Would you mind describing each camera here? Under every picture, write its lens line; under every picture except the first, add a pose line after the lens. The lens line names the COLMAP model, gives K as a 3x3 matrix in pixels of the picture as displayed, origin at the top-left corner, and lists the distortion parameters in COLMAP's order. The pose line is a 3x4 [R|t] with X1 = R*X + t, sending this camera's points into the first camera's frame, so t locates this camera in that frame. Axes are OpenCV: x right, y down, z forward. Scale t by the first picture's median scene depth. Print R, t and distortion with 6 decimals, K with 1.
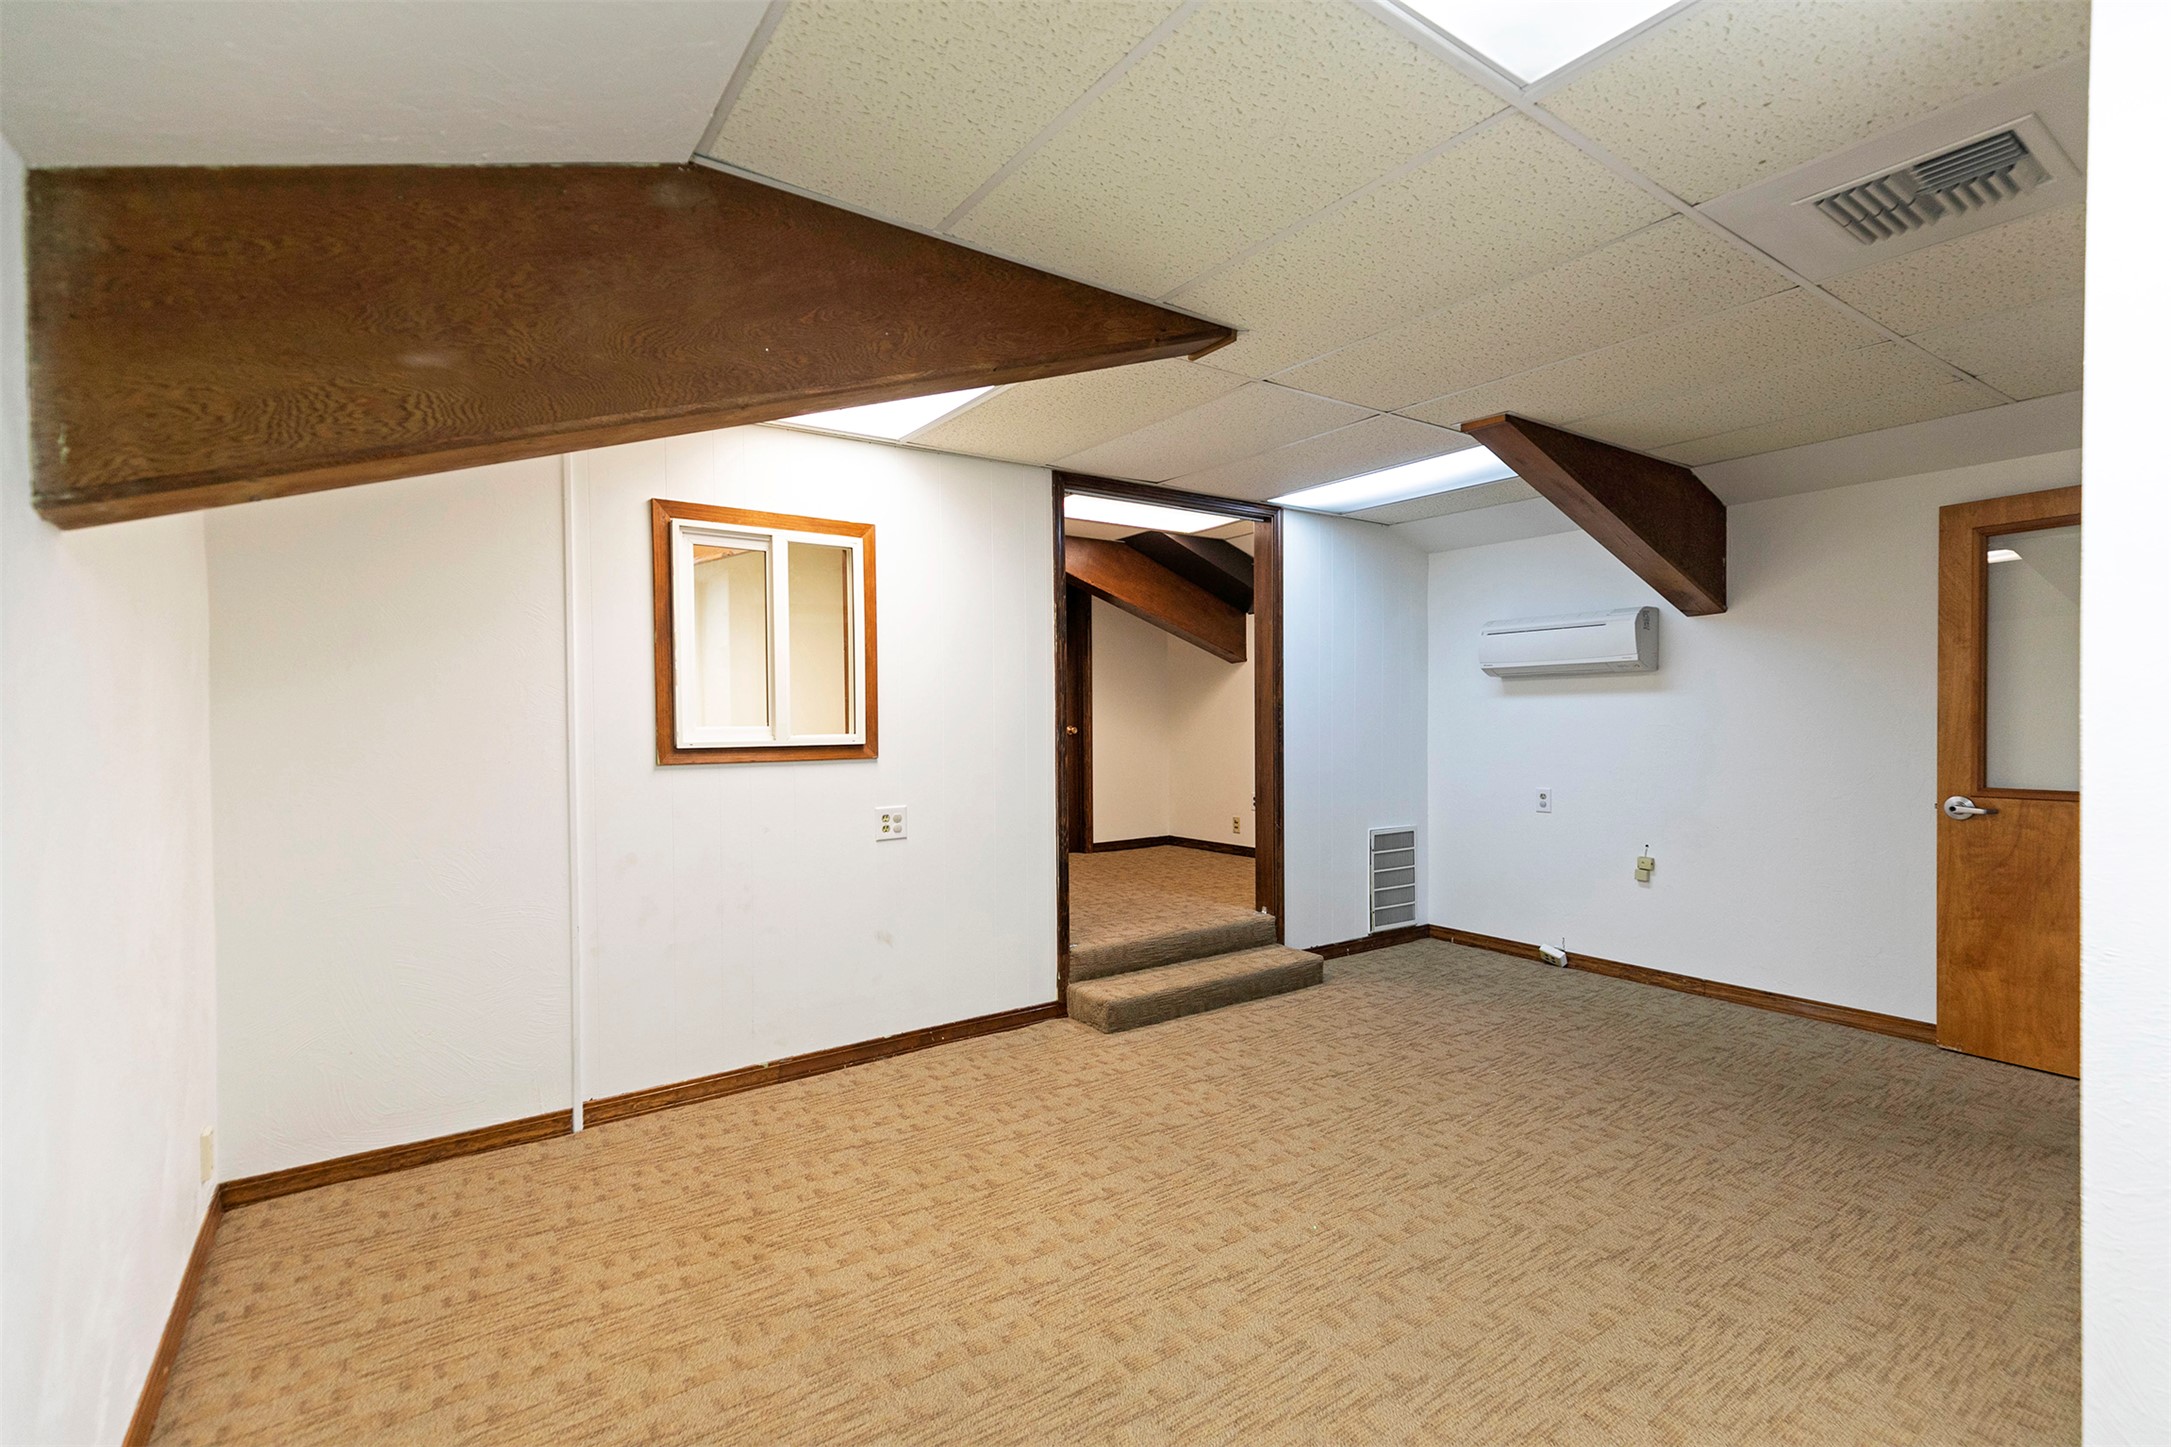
lens RADIAL K [[999.9, 0, 1098.3], [0, 999.9, 716.9], [0, 0, 1]] dist [0.000957, -0.000268]
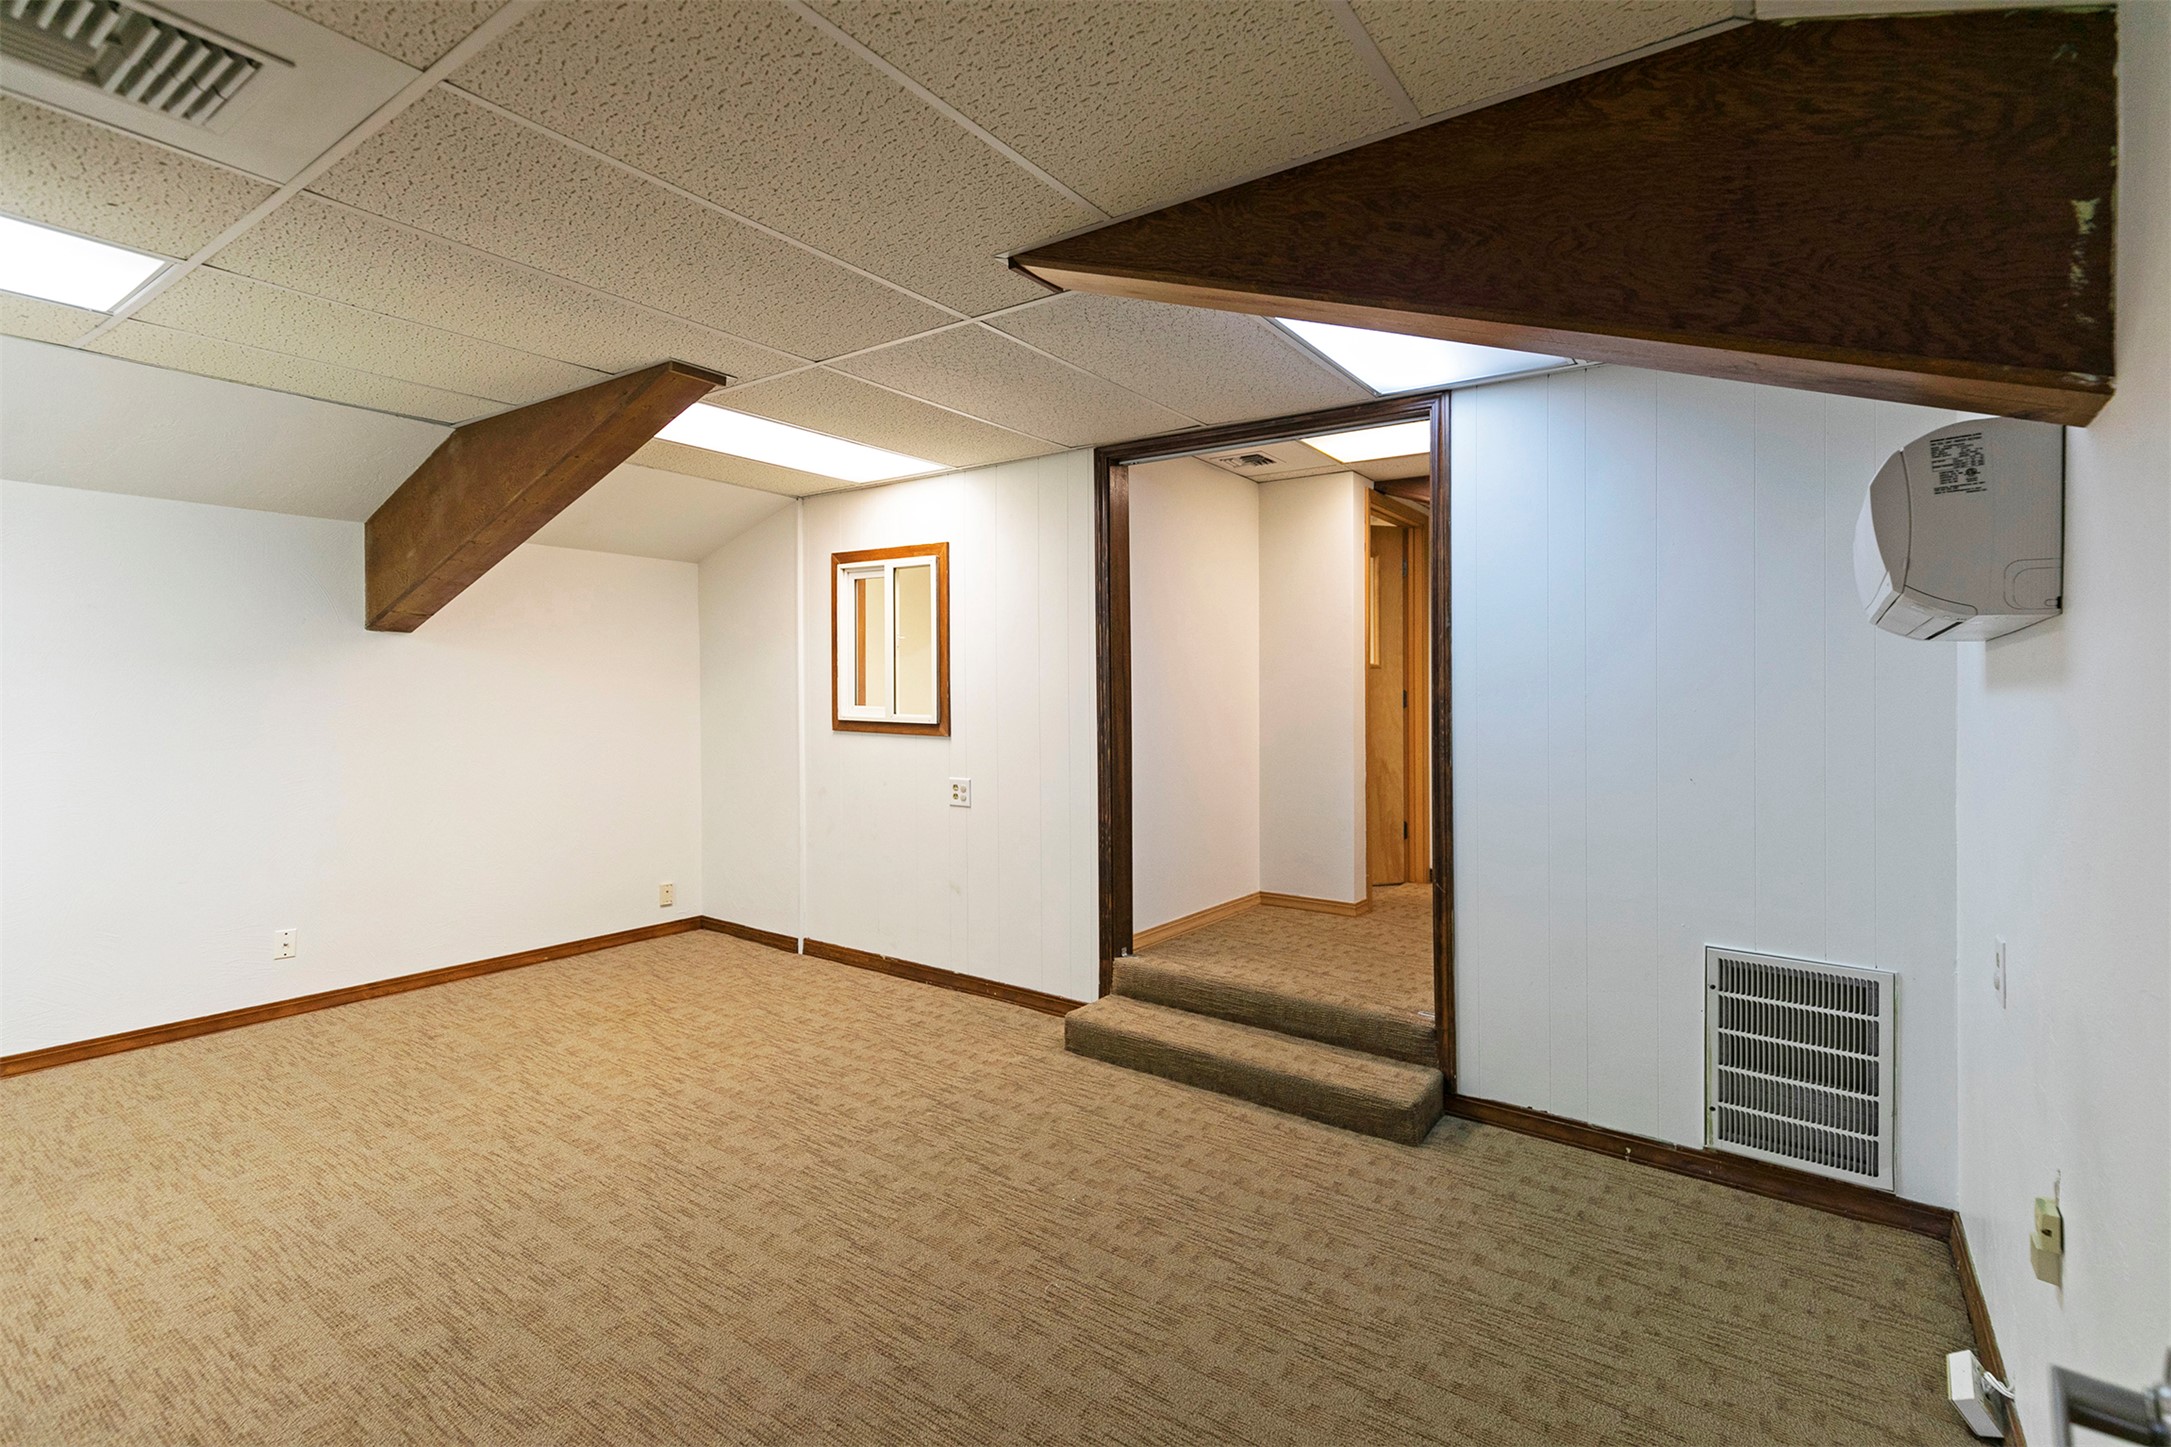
lens RADIAL K [[984.4, 0, 1092.6], [0, 984.4, 680.1], [0, 0, 1]] dist [0.007959, -0.000092]
pose [[0.327182, 0.008120, -0.944926, 0.940092], [-0.014297, 0.999891, 0.003642, -0.032577], [0.944853, 0.012318, 0.327262, 0.766540]]
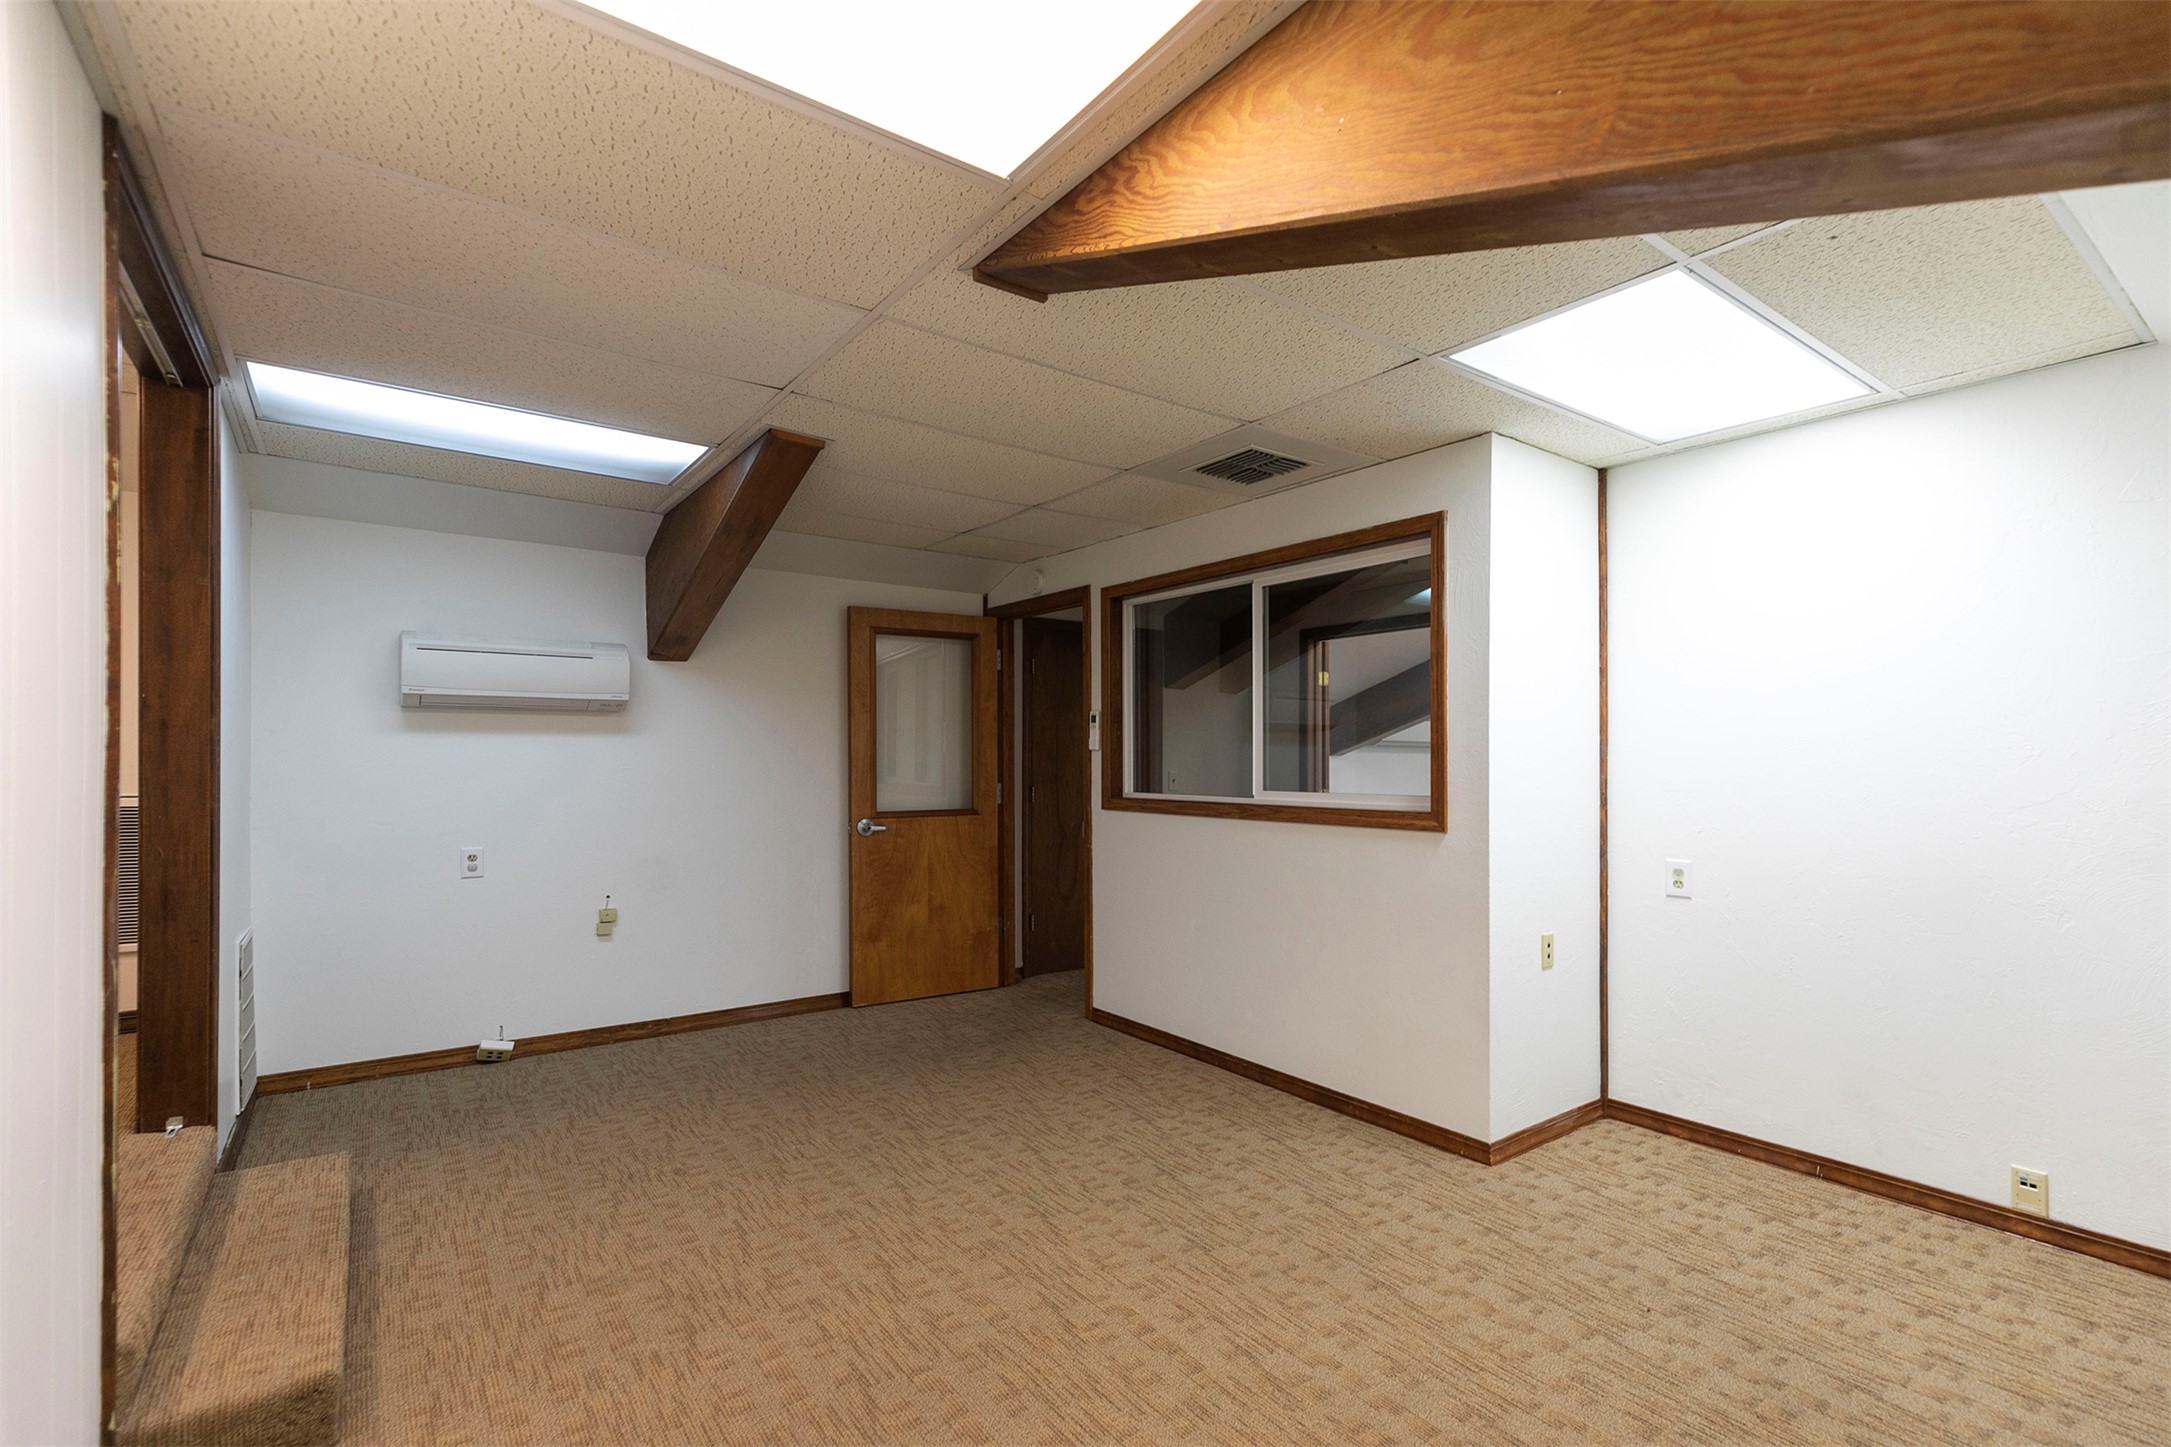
lens RADIAL K [[976.3, 0, 1085.5], [0, 976.3, 723.5], [0, 0, 1]] dist [0.001989, 0.000240]
pose [[-0.009405, 0.044272, 0.998975, -0.487022], [-0.000278, 0.999019, -0.044276, 0.007972], [-0.999956, -0.000695, -0.009383, 0.706023]]
